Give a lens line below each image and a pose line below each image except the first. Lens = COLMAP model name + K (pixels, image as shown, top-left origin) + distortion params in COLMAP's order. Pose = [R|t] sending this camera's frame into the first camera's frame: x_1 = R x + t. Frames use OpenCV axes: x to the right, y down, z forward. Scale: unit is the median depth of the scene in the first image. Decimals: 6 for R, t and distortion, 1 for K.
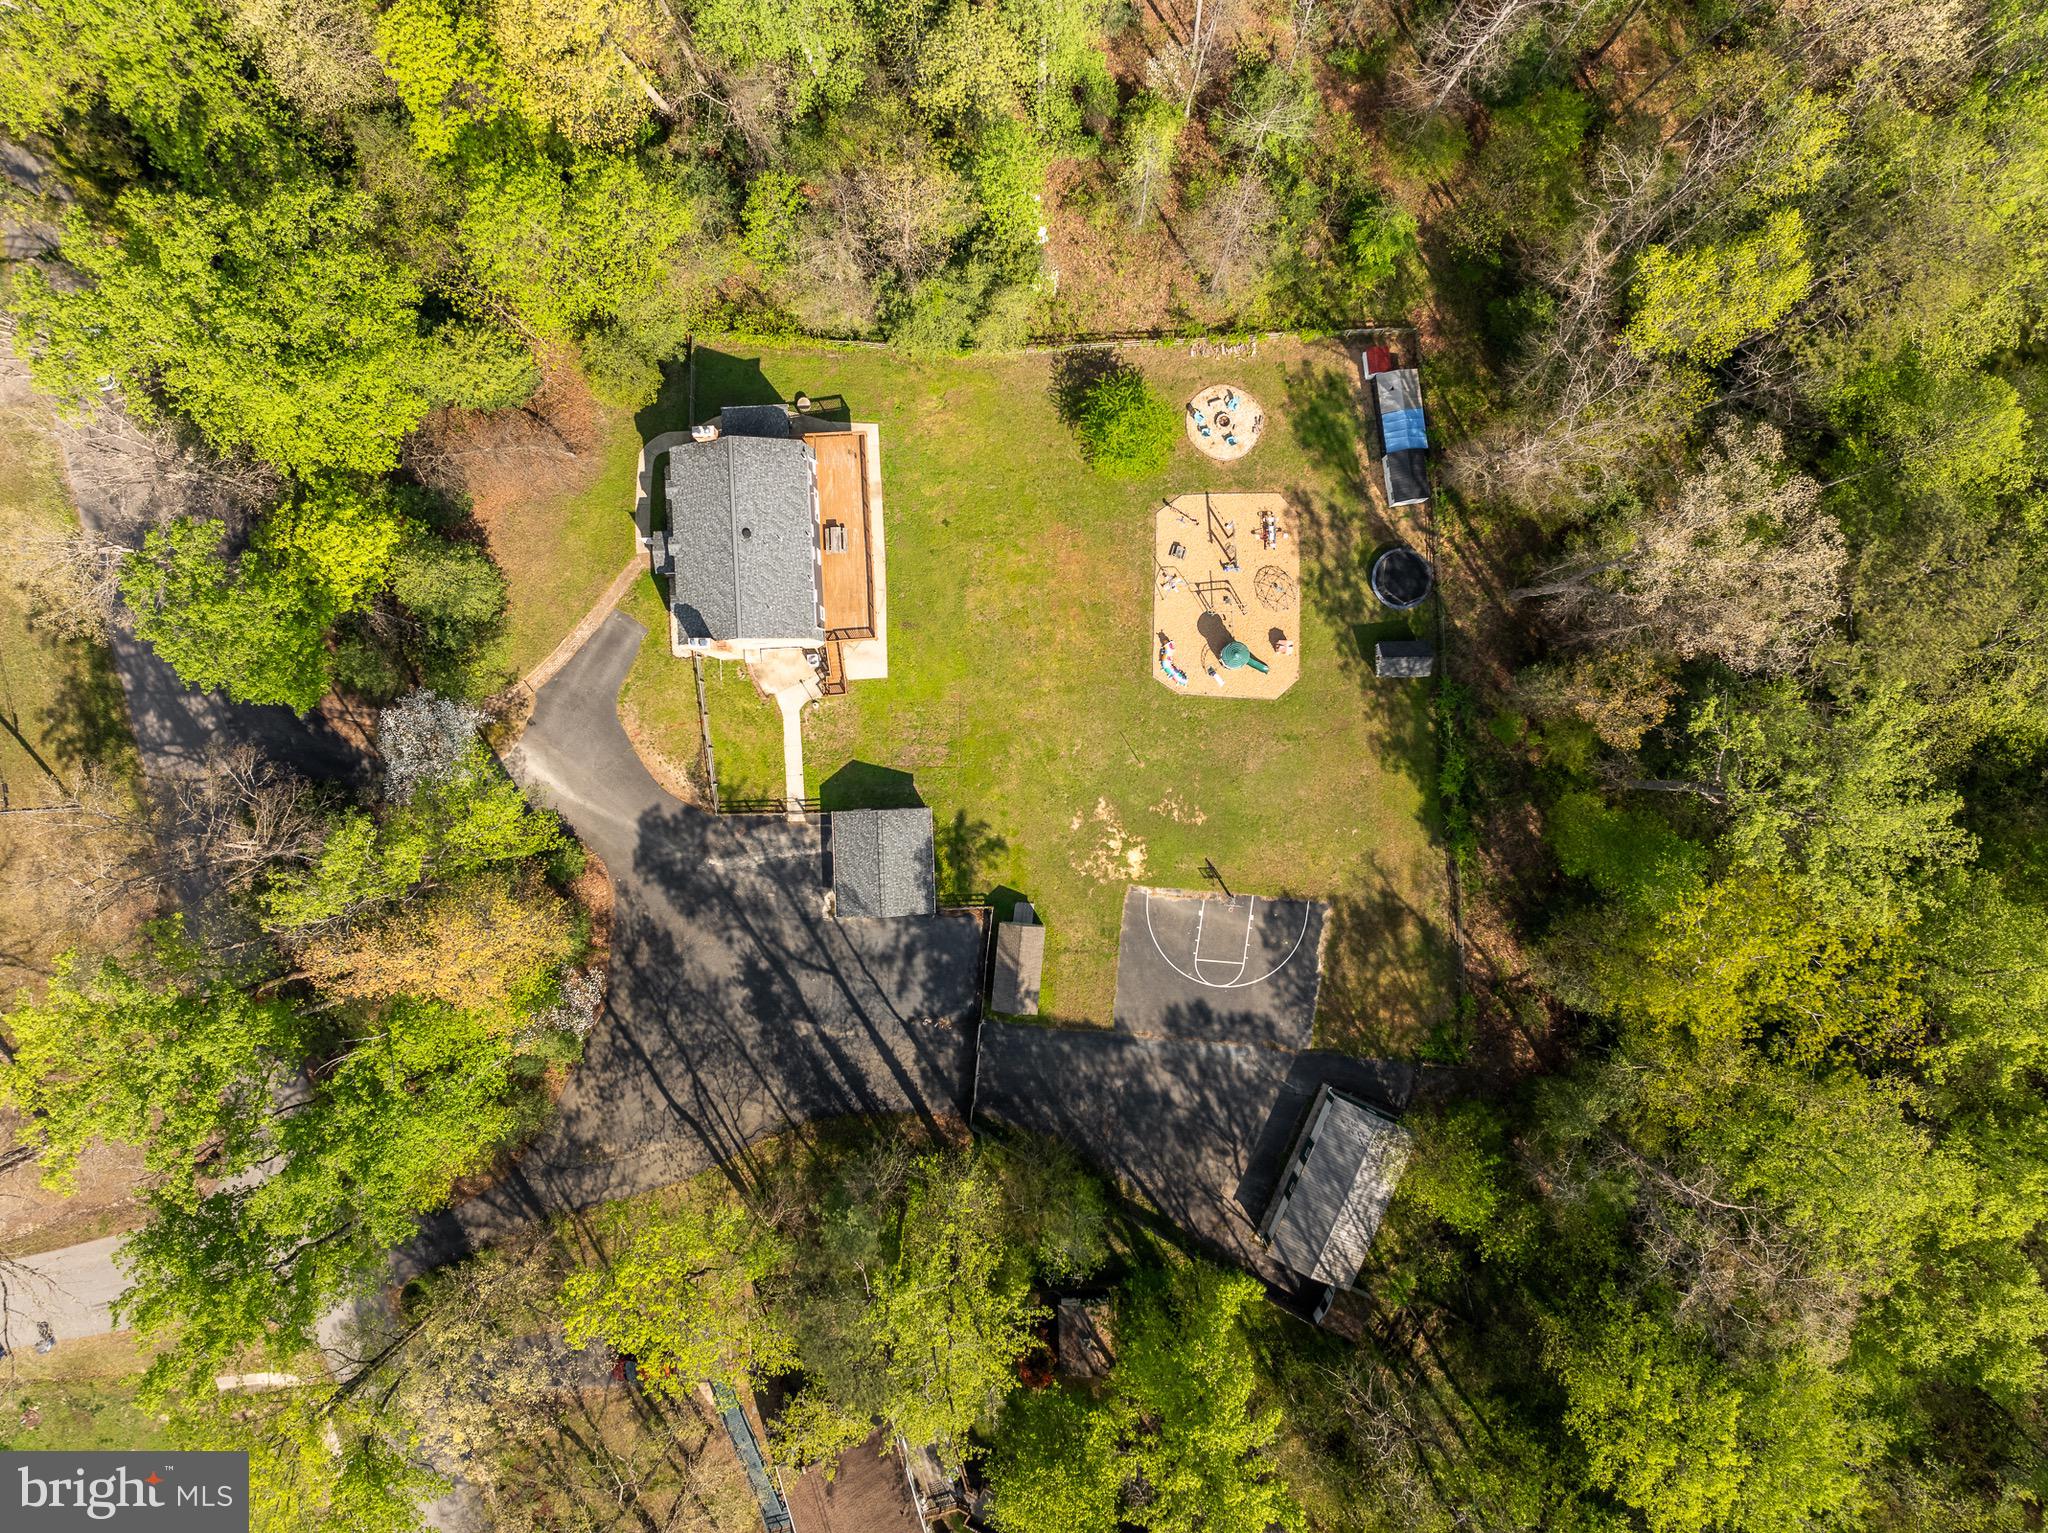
lens RADIAL K [[1444.9, 0, 1027.3], [0, 1444.9, 764.2], [0, 0, 1]] dist [-0.034376, -0.003588]
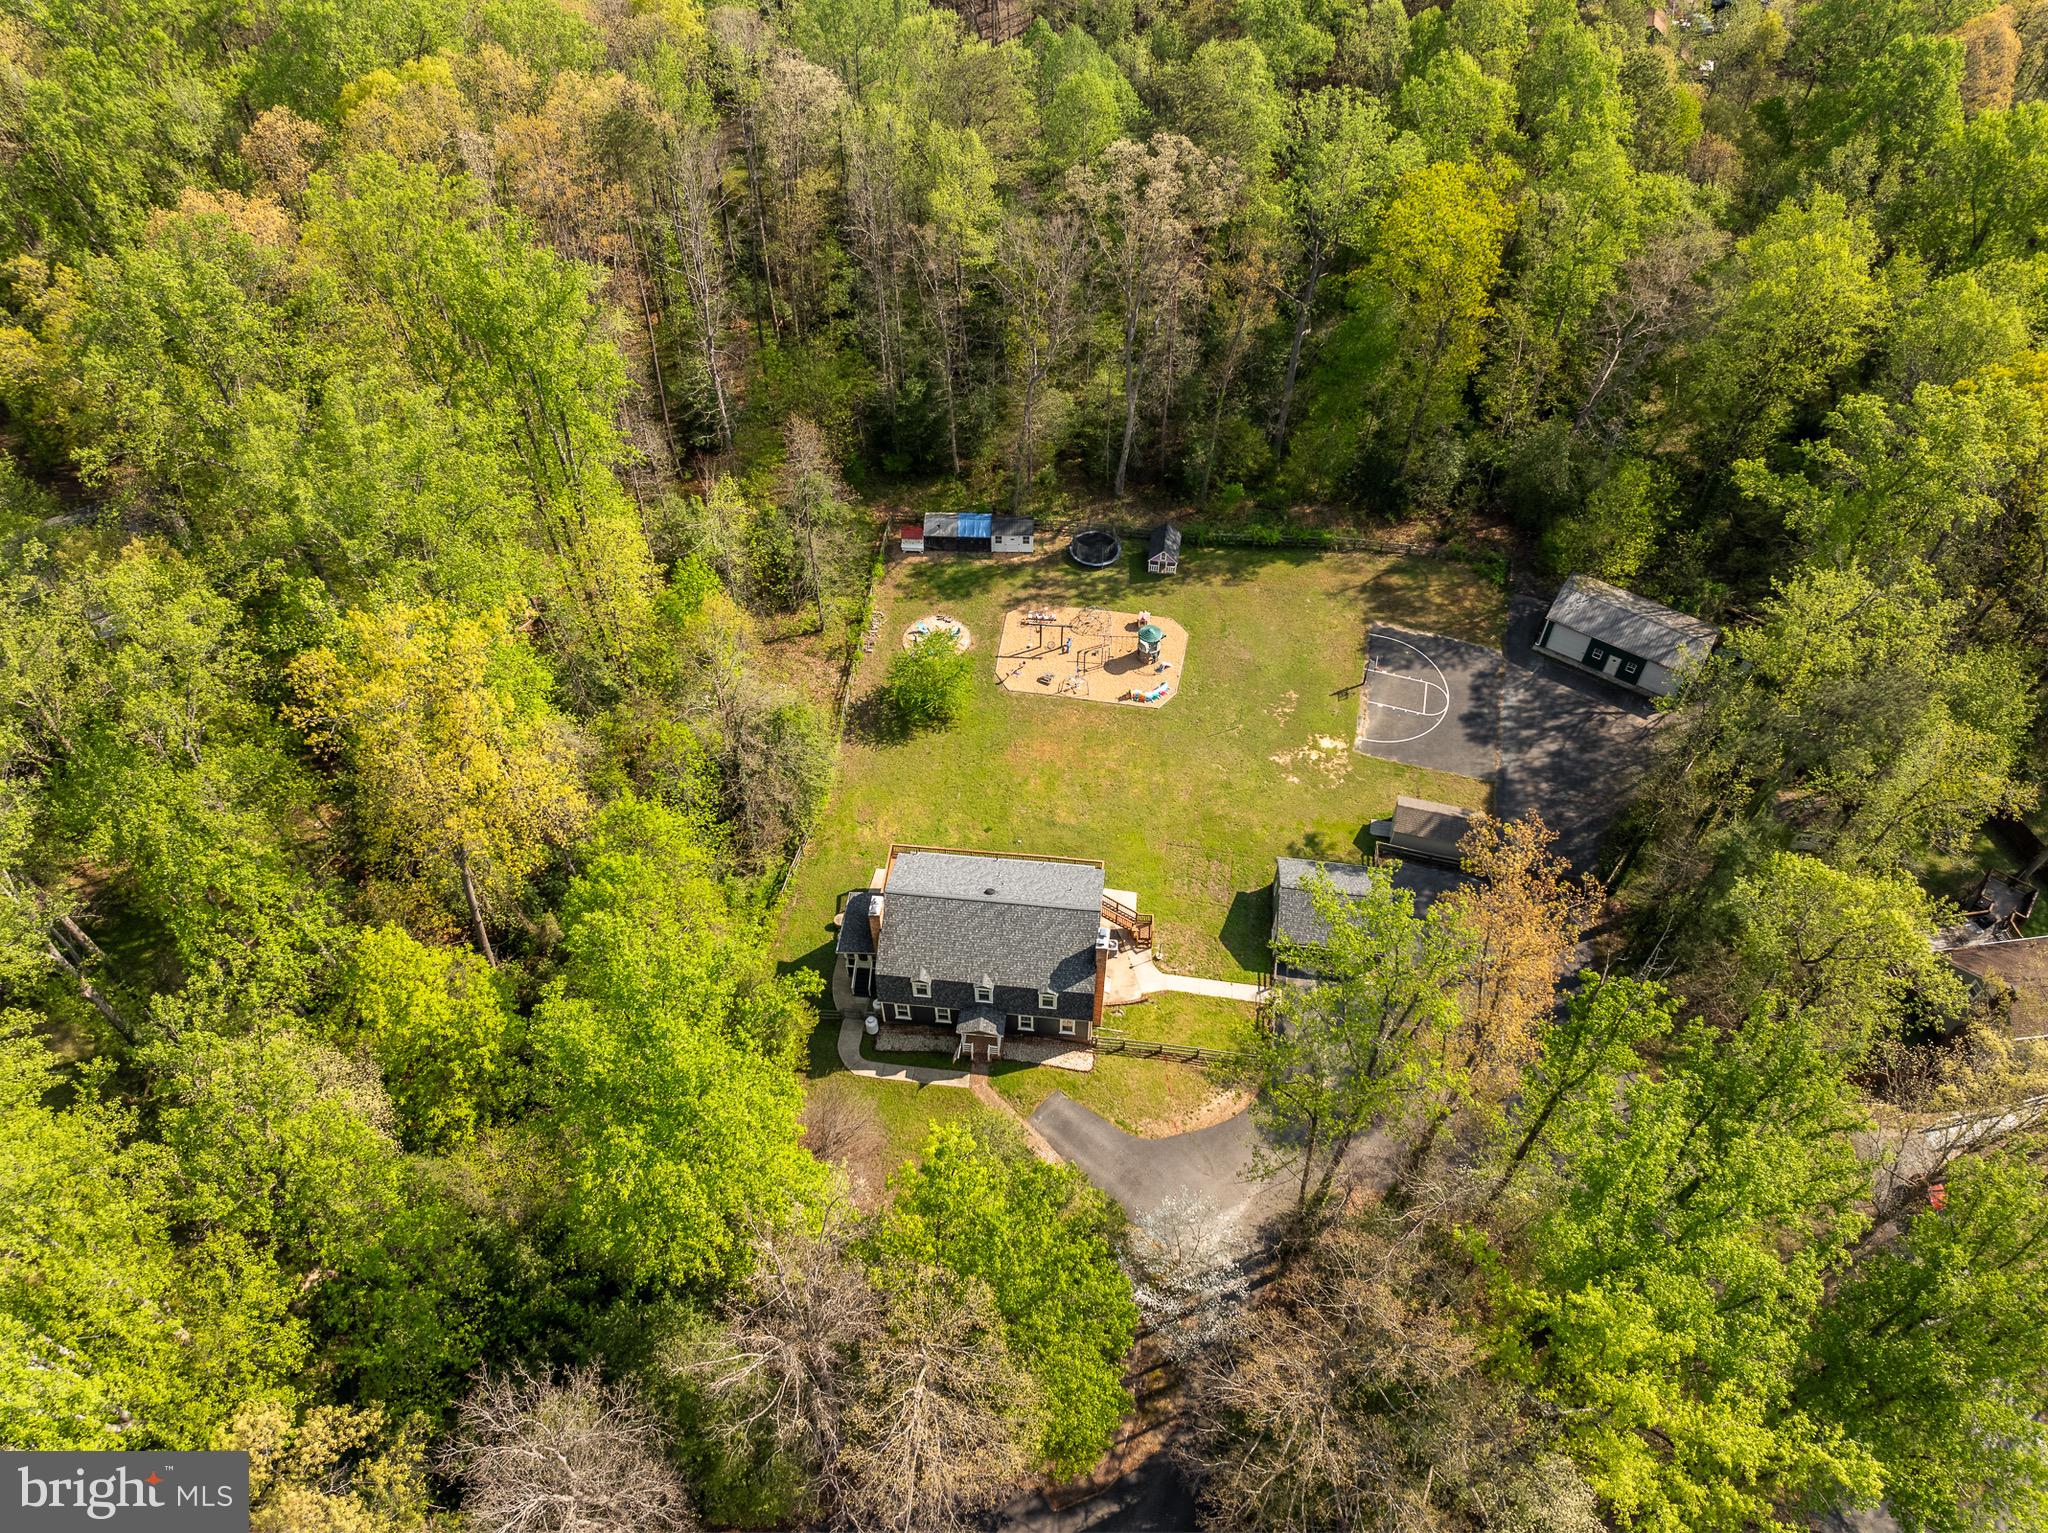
lens RADIAL K [[1441.6, 0, 1030.6], [0, 1441.6, 765.9], [0, 0, 1]] dist [-0.026385, -0.030038]
pose [[0.152212, -0.779067, 0.608183, -0.607233], [0.988299, 0.126073, -0.085850, -0.056907], [-0.009792, 0.614134, 0.789141, 0.178844]]
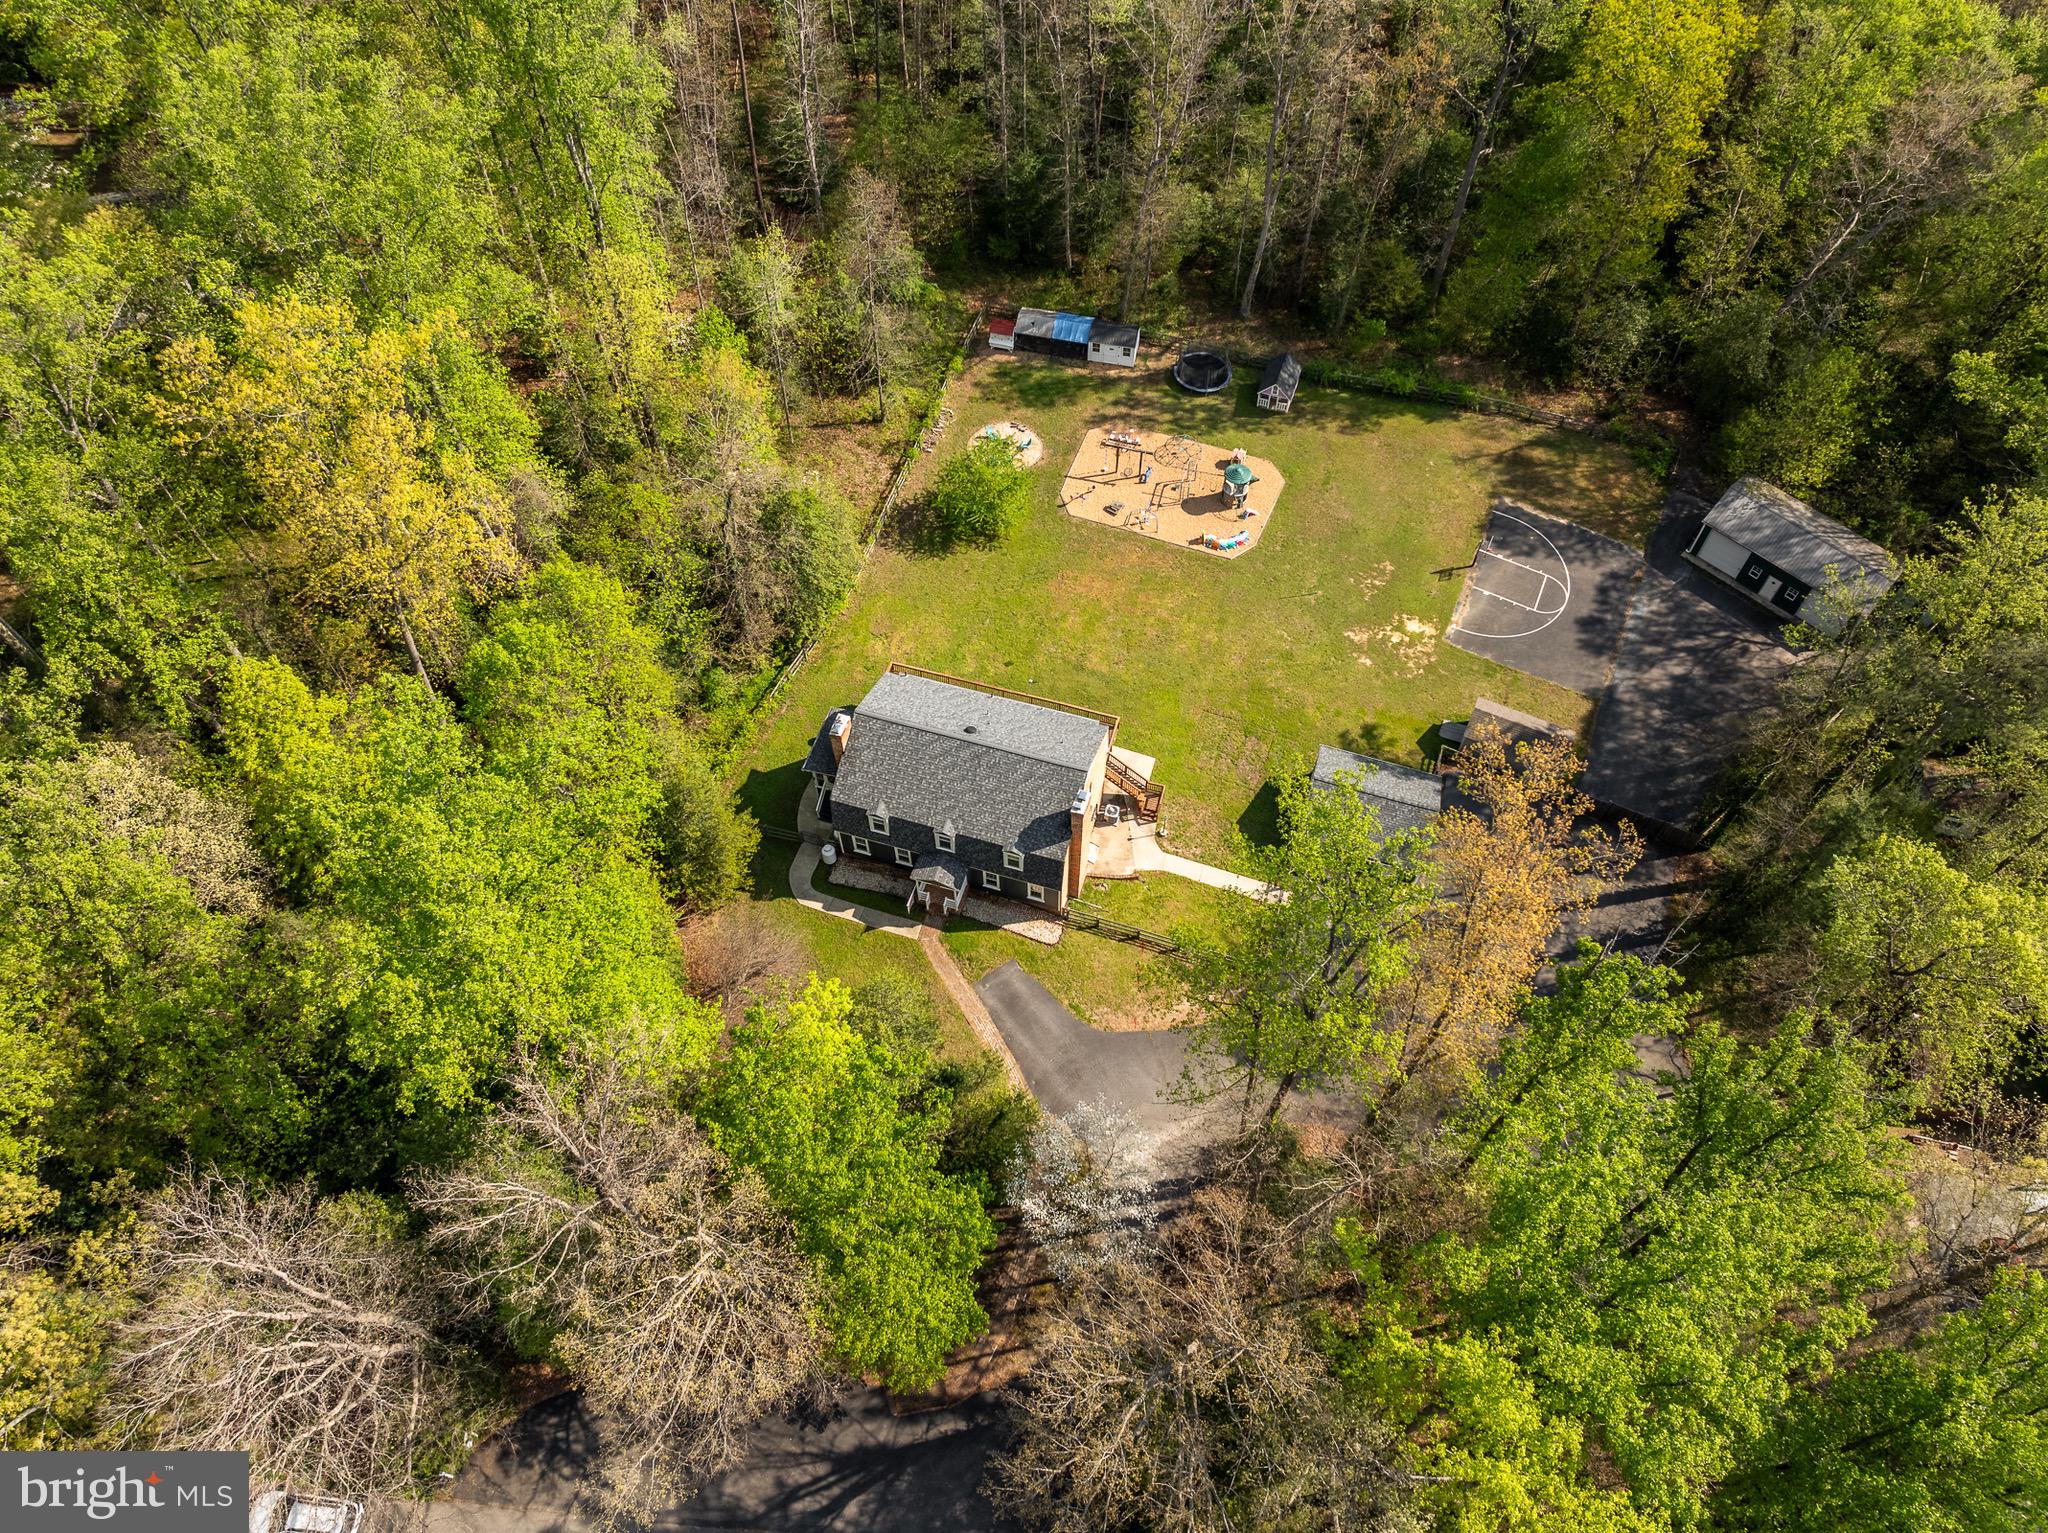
lens RADIAL K [[1444.9, 0, 1027.3], [0, 1444.9, 764.2], [0, 0, 1]] dist [-0.034376, -0.003588]
pose [[0.338440, -0.800517, 0.494602, -0.533173], [0.940980, 0.290088, -0.174371, 0.017554], [-0.003891, 0.524425, 0.851448, 0.257688]]
